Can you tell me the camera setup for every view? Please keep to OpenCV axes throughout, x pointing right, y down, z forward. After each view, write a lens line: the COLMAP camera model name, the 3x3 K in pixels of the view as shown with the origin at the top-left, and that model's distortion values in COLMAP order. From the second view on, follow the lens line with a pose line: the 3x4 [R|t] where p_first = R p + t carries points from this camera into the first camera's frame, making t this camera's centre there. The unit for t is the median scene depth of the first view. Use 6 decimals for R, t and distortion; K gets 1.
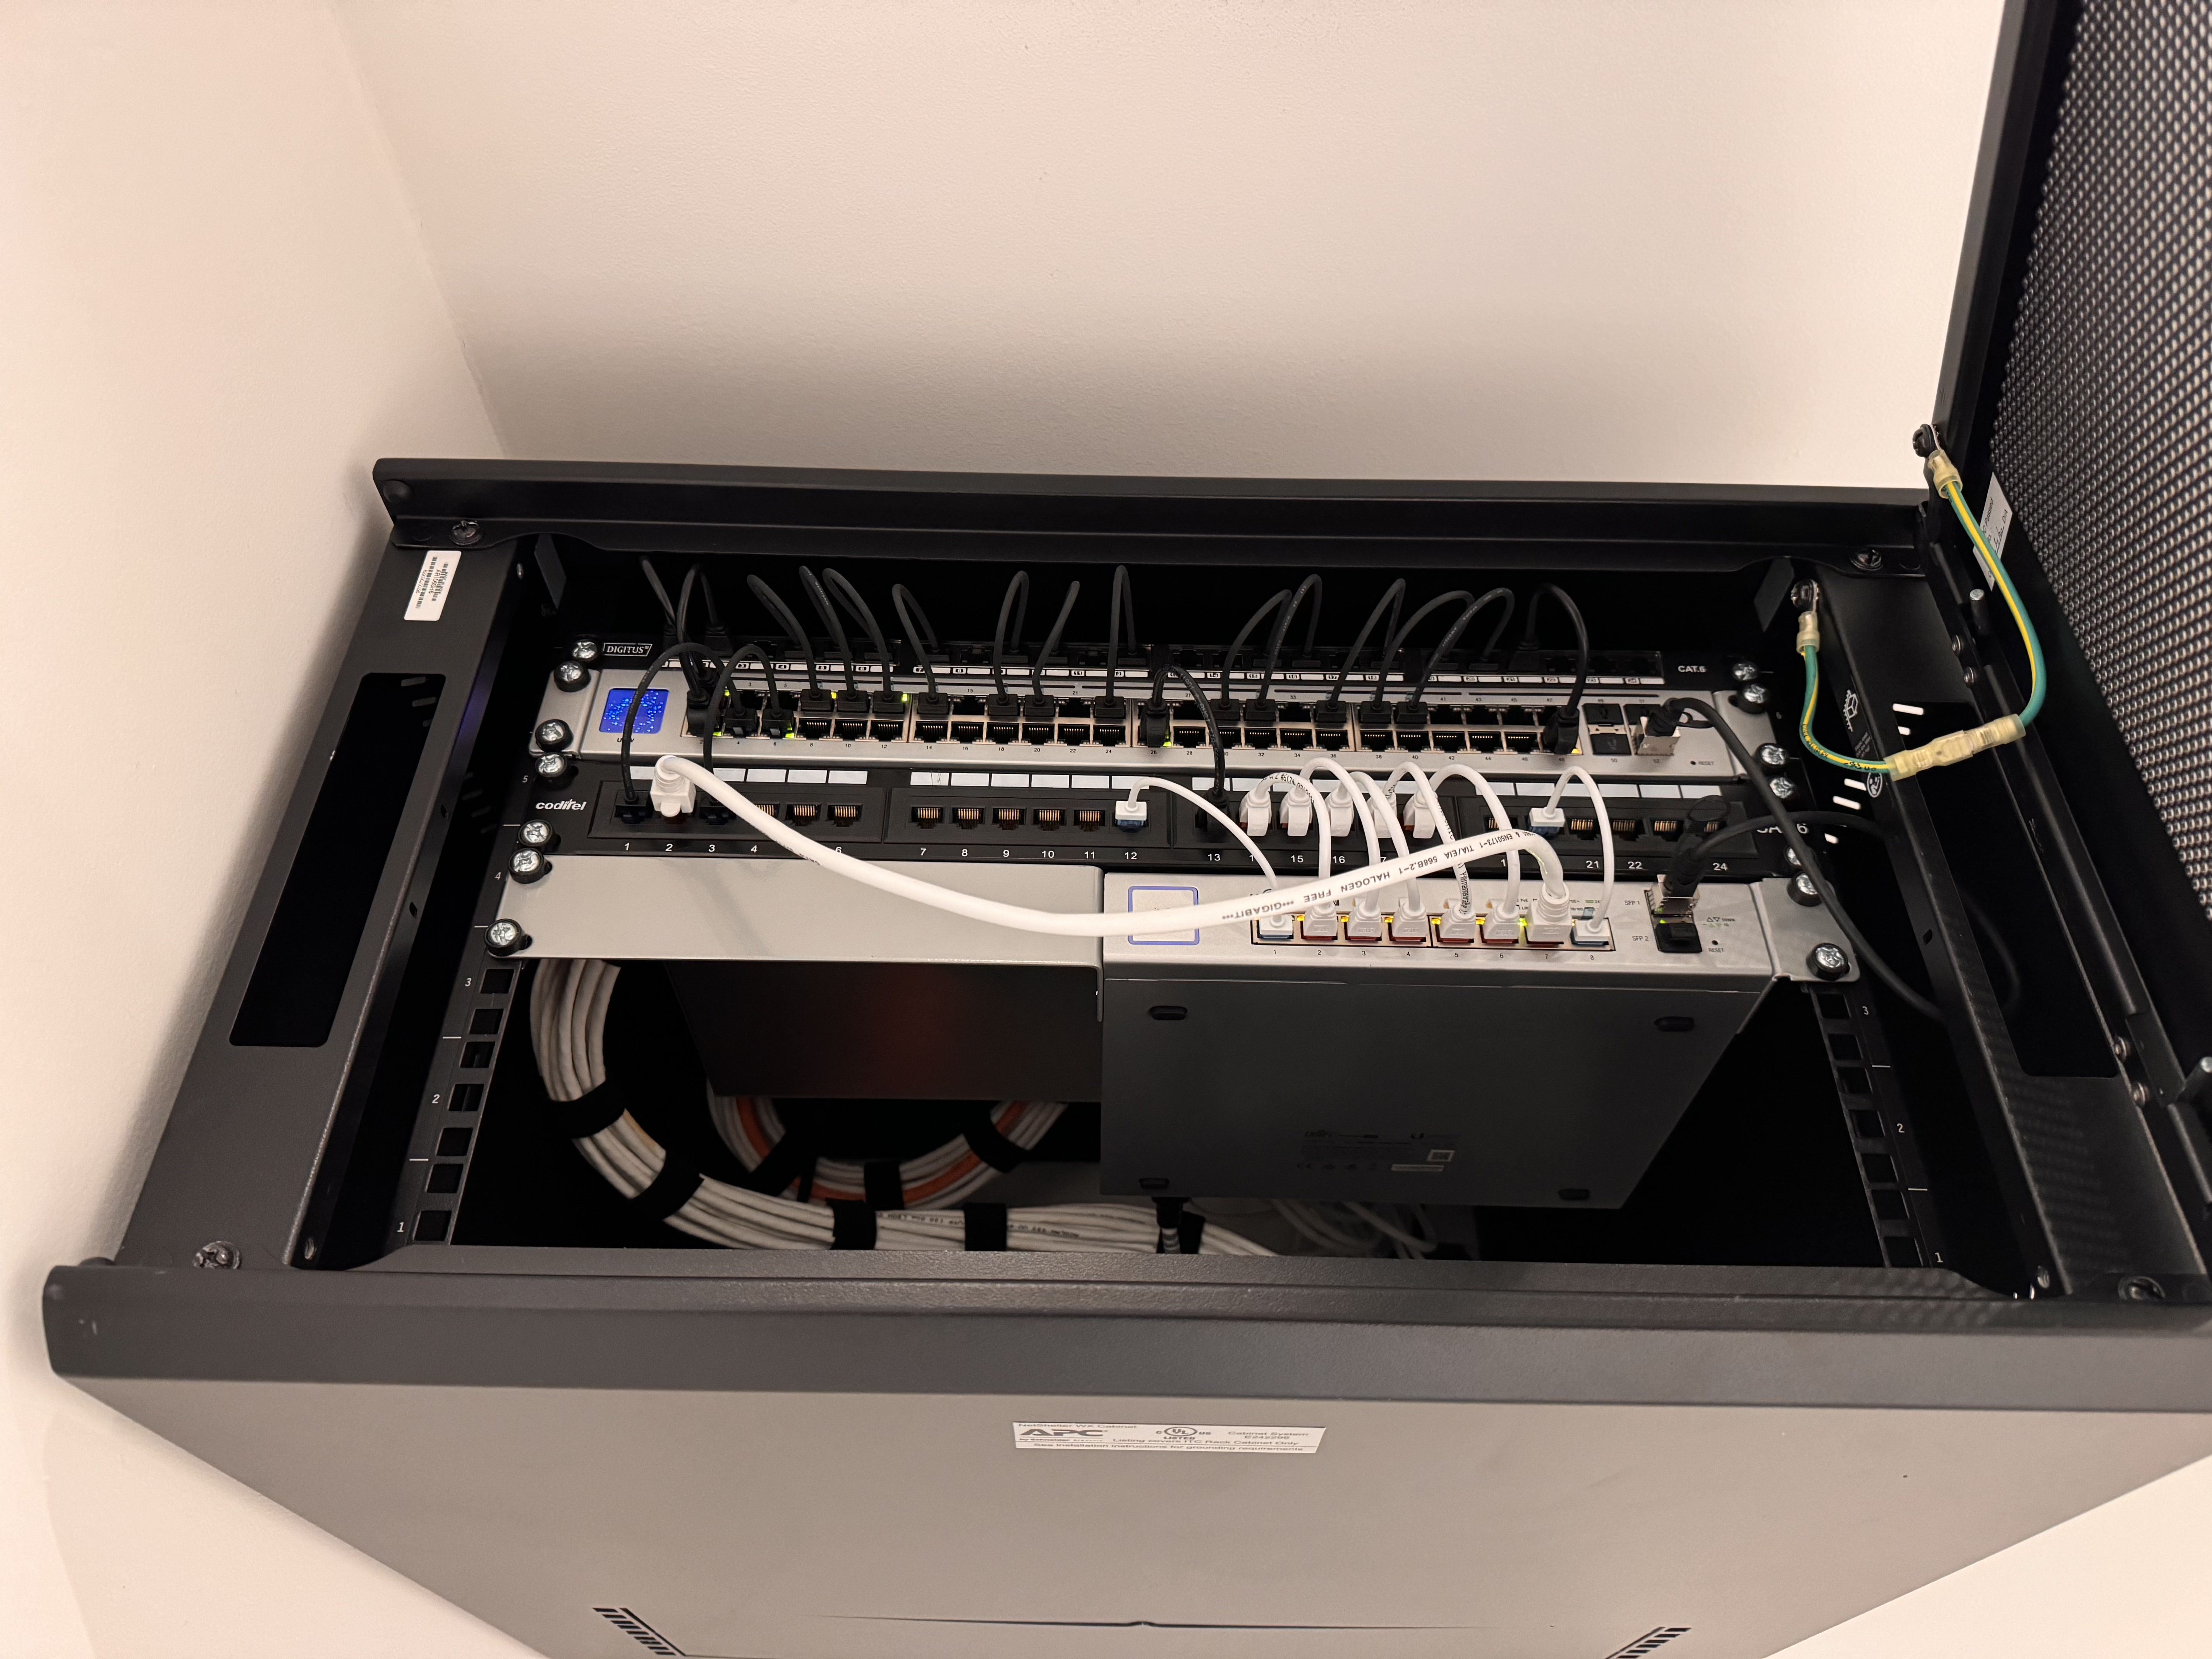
lens RADIAL K [[1677.4, 0, 1109.6], [0, 1677.4, 815.2], [0, 0, 1]] dist [-0.010523, -0.008232]
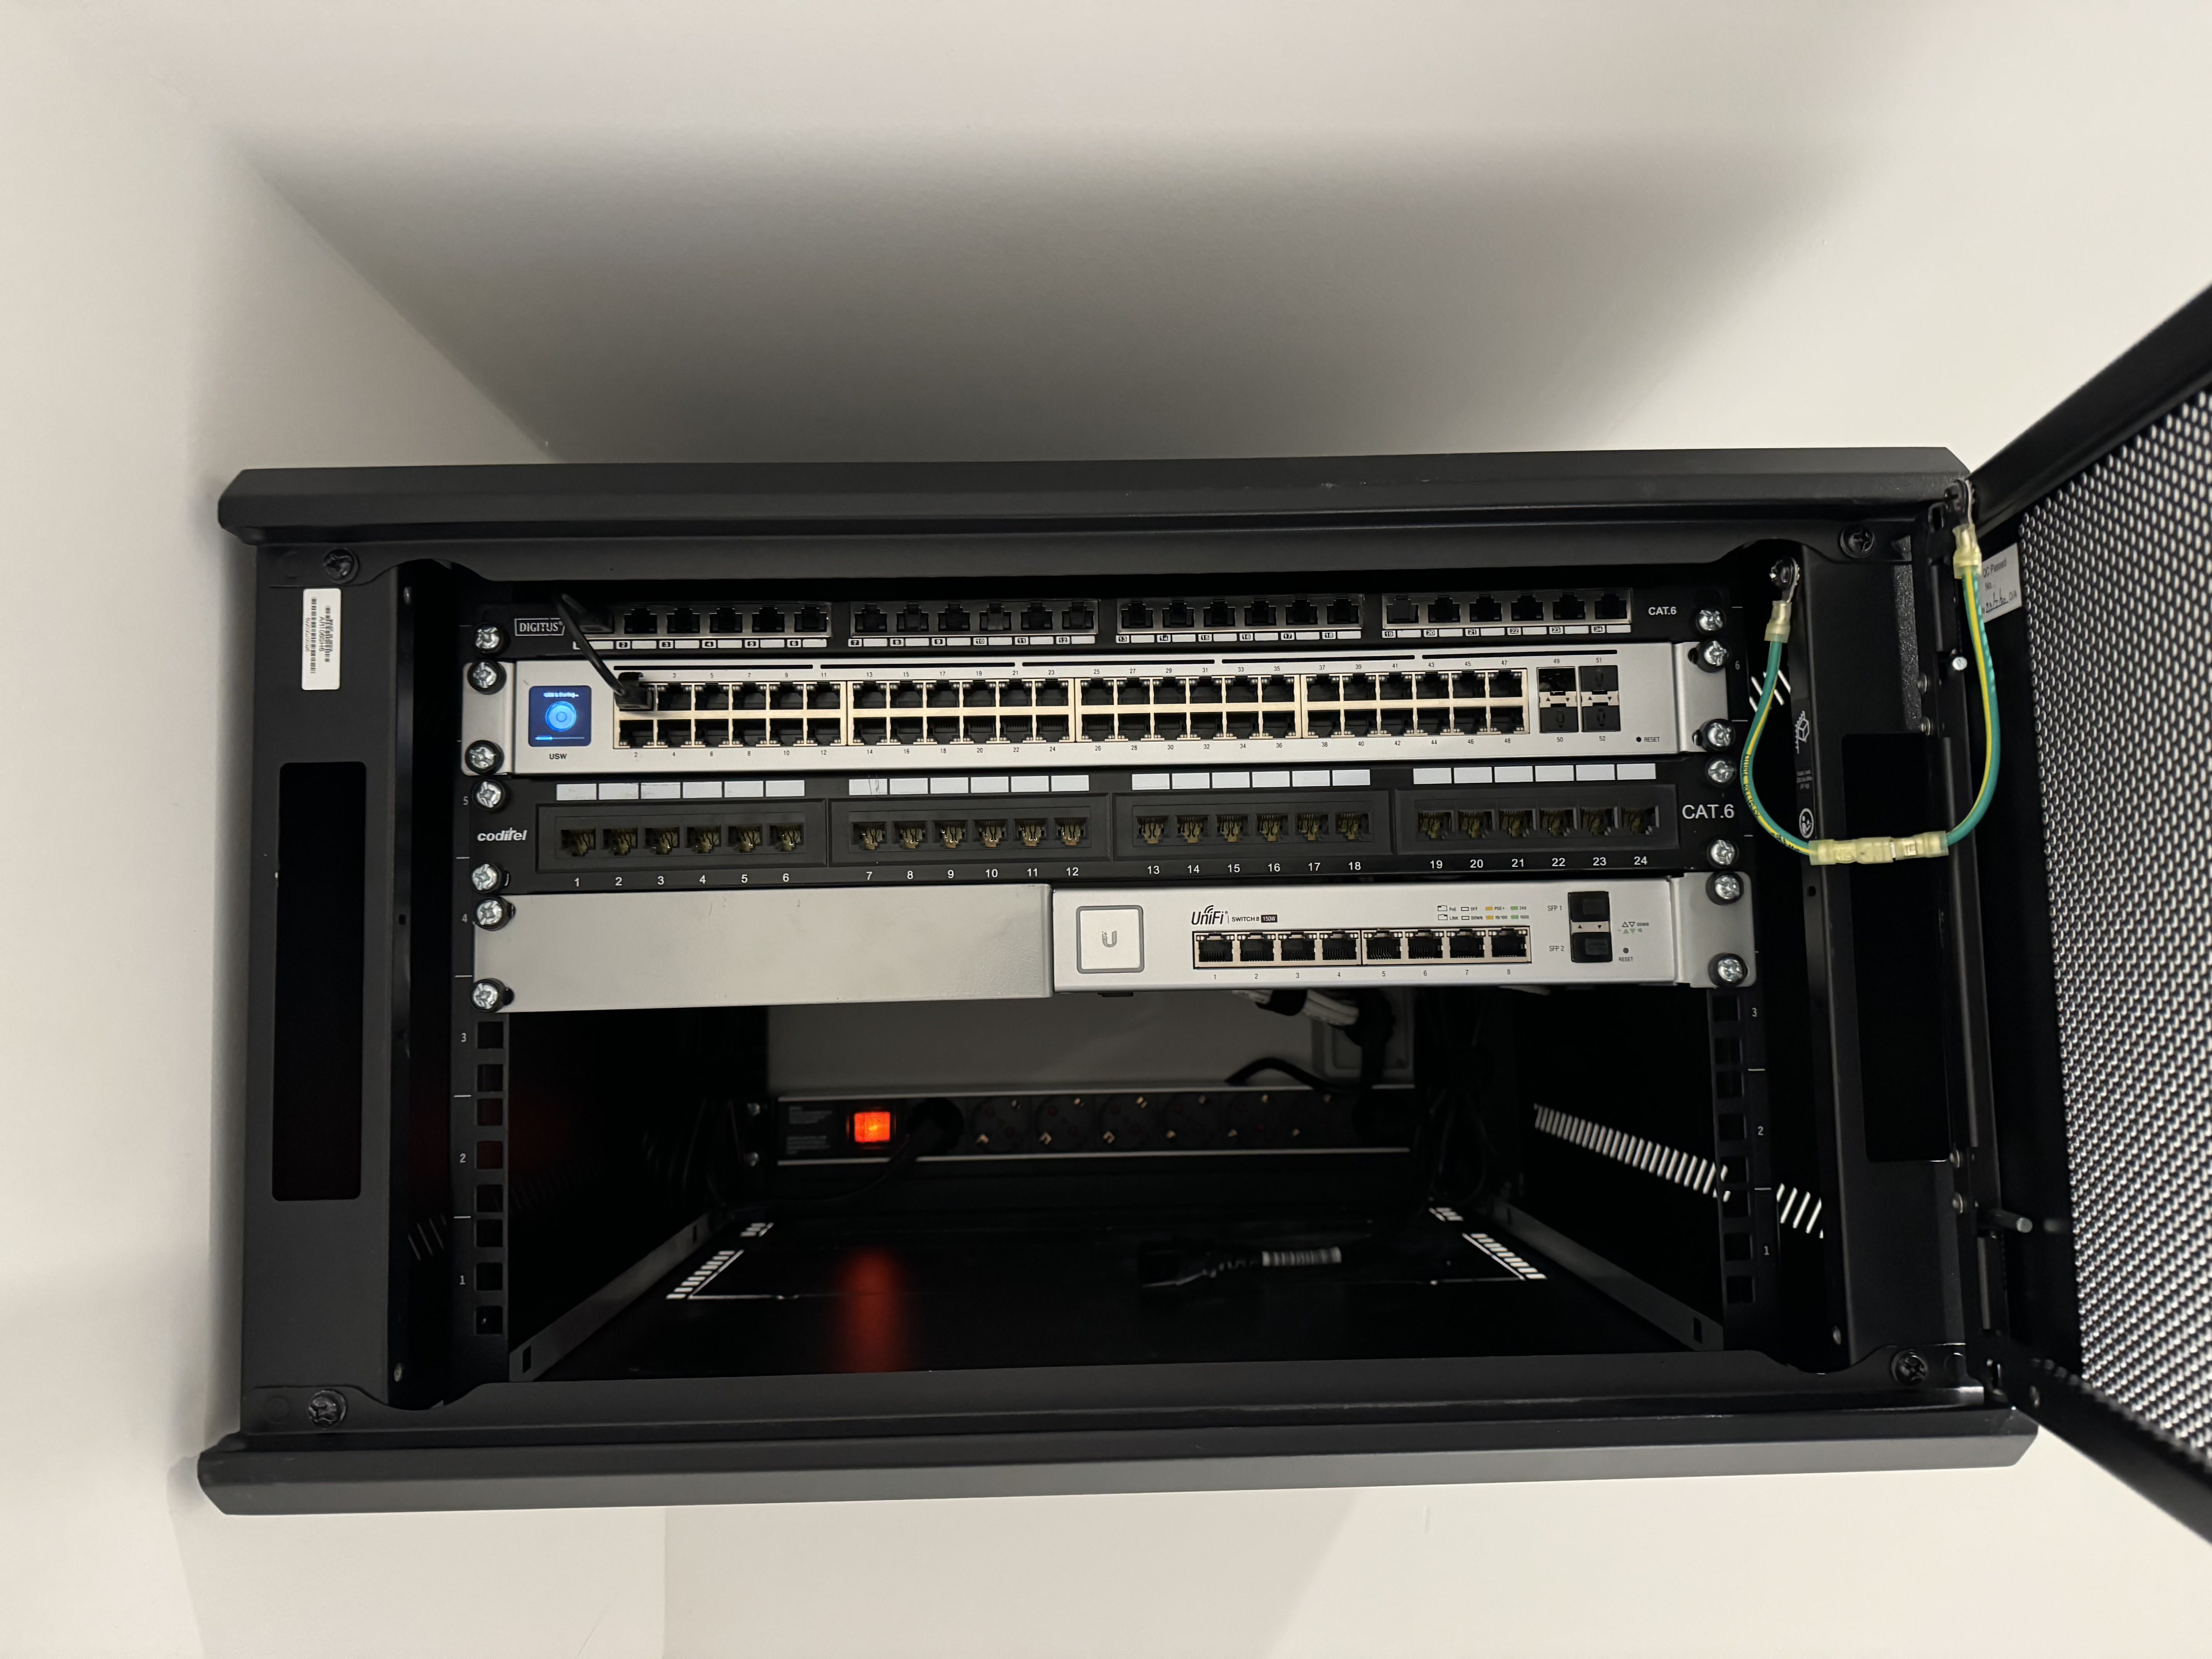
lens RADIAL K [[1677.4, 0, 1121.6], [0, 1677.4, 838.4], [0, 0, 1]] dist [-0.010523, -0.008232]
pose [[0.999434, -0.030447, 0.014274, 0.025190], [0.017984, 0.842650, 0.538161, -0.533375], [-0.028413, -0.537600, 0.842721, 0.140533]]
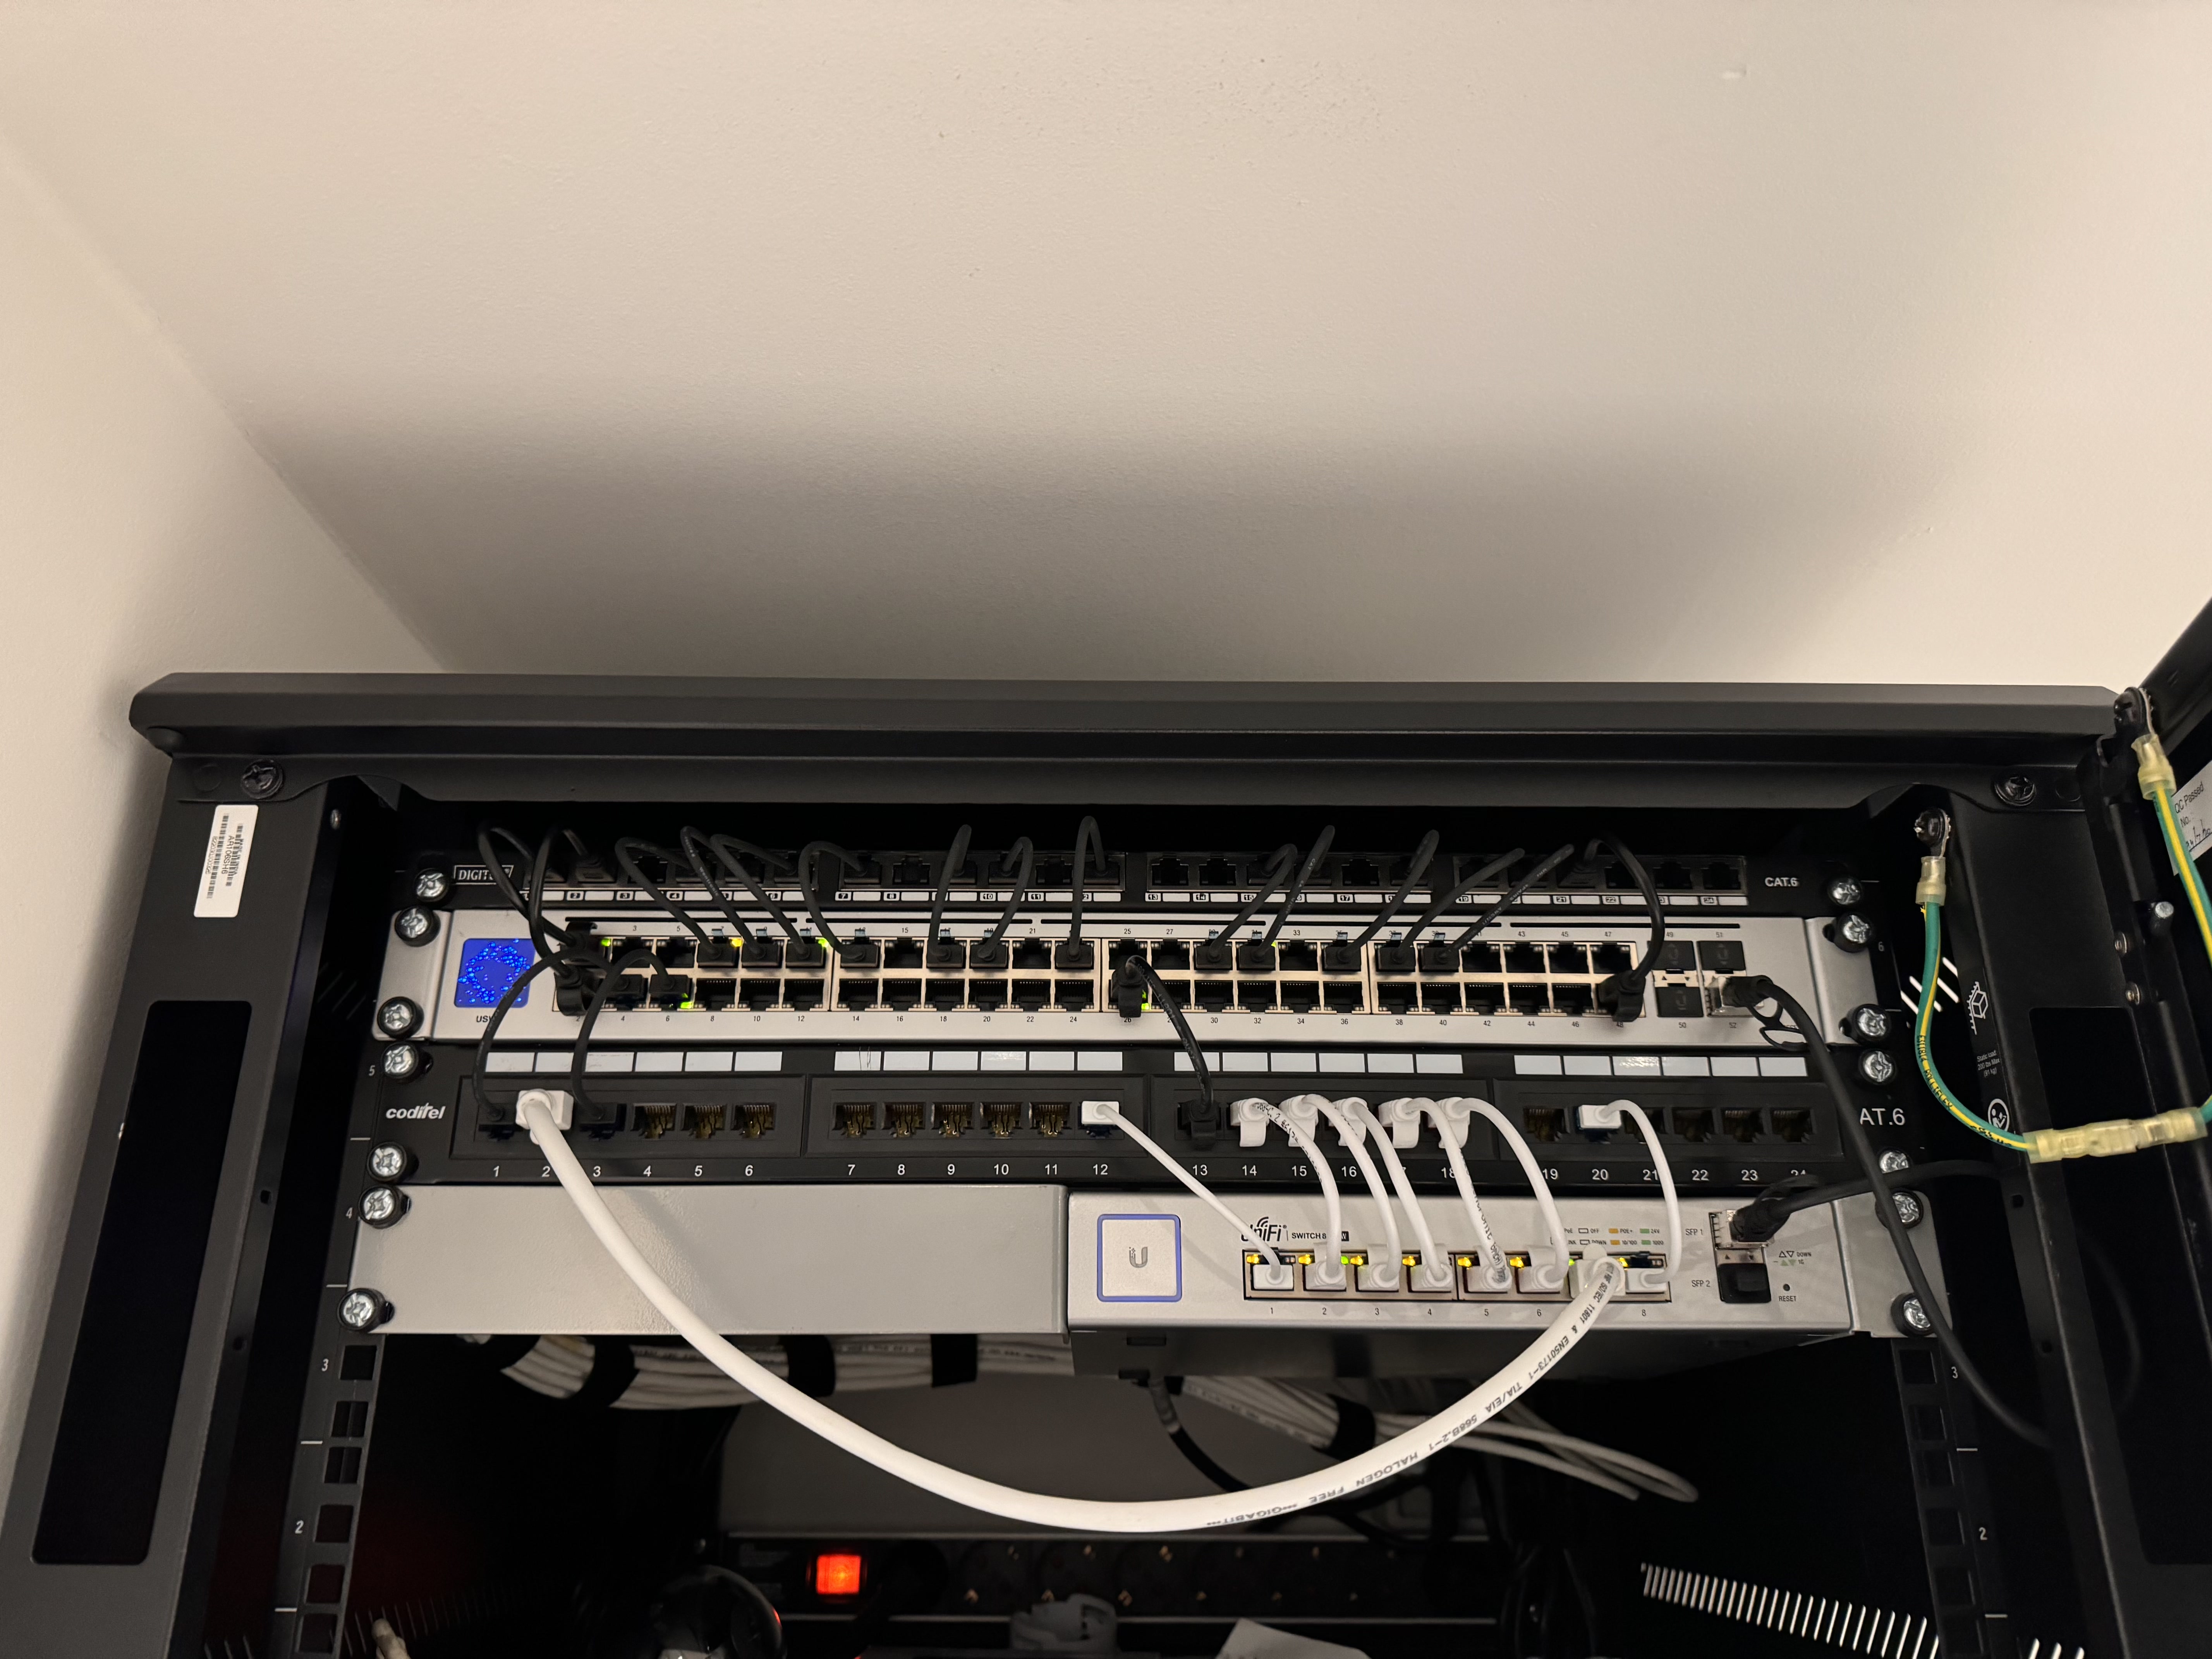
lens RADIAL K [[1677.4, 0, 1103.5], [0, 1677.4, 837.3], [0, 0, 1]] dist [-0.010523, -0.008232]
pose [[0.999945, -0.010431, 0.000677, 0.015260], [0.009891, 0.965186, 0.261376, -0.349894], [-0.003380, -0.261355, 0.965237, 0.227733]]
